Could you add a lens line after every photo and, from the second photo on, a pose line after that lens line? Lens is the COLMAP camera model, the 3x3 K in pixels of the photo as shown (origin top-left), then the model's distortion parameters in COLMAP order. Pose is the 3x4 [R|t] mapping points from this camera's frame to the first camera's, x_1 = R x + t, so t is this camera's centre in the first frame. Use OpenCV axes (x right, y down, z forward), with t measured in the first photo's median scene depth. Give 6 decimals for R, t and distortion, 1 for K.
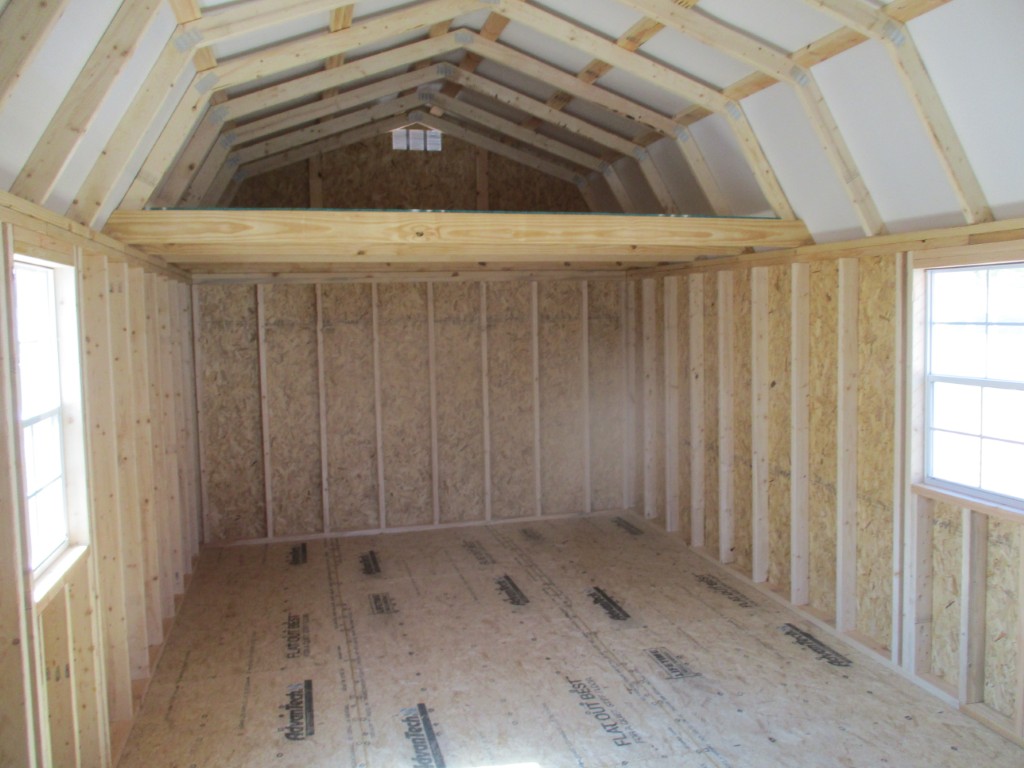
lens RADIAL K [[854.6, 0, 520.3], [0, 854.6, 381.4], [0, 0, 1]] dist [-0.031579, 0.026239]
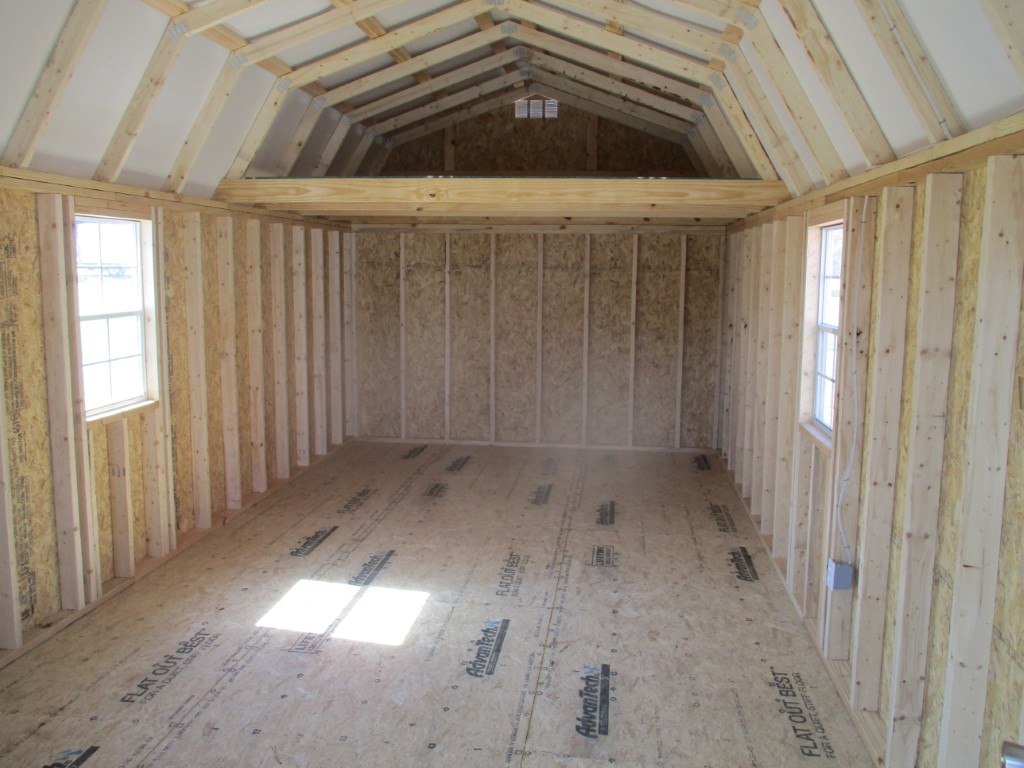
lens RADIAL K [[854.6, 0, 518.0], [0, 854.6, 380.3], [0, 0, 1]] dist [-0.031579, 0.026239]
pose [[0.930552, 0.075614, -0.358268, 0.438484], [-0.055862, 0.996309, 0.065180, 0.011723], [0.361874, -0.040640, 0.931341, -0.139814]]
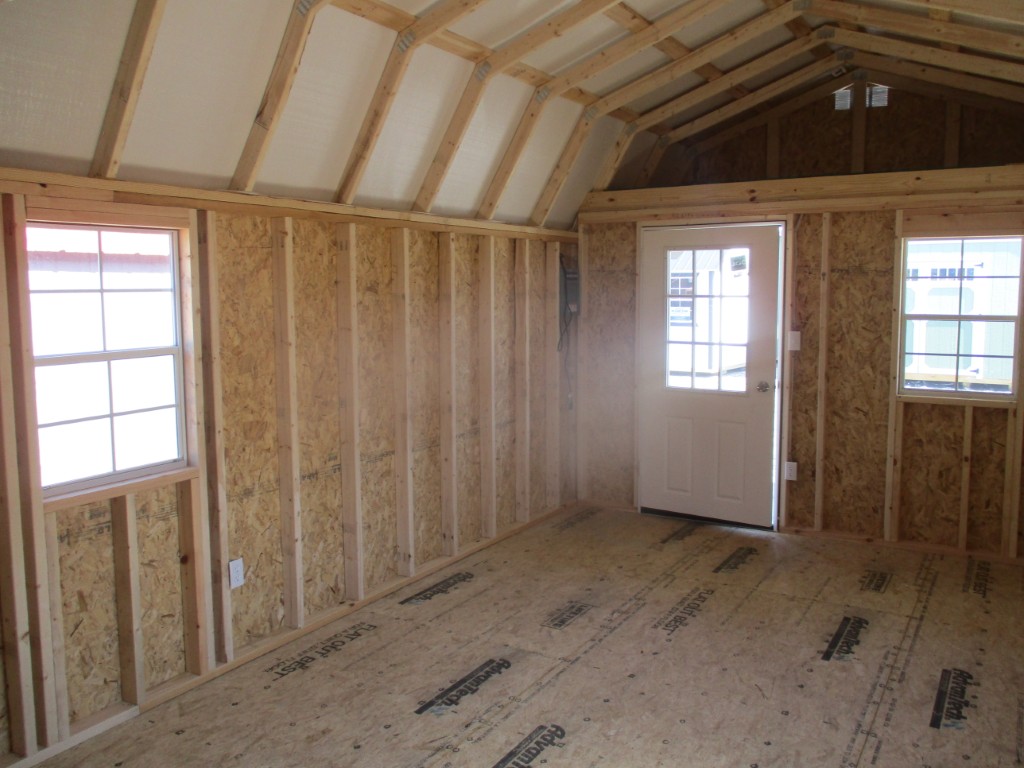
lens RADIAL K [[854.6, 0, 520.6], [0, 854.6, 374.7], [0, 0, 1]] dist [-0.031579, 0.026239]
pose [[-0.700937, -0.057299, 0.710918, -0.323208], [0.069538, 0.986528, 0.148075, -0.065449], [-0.709826, 0.153227, -0.687509, 1.027605]]
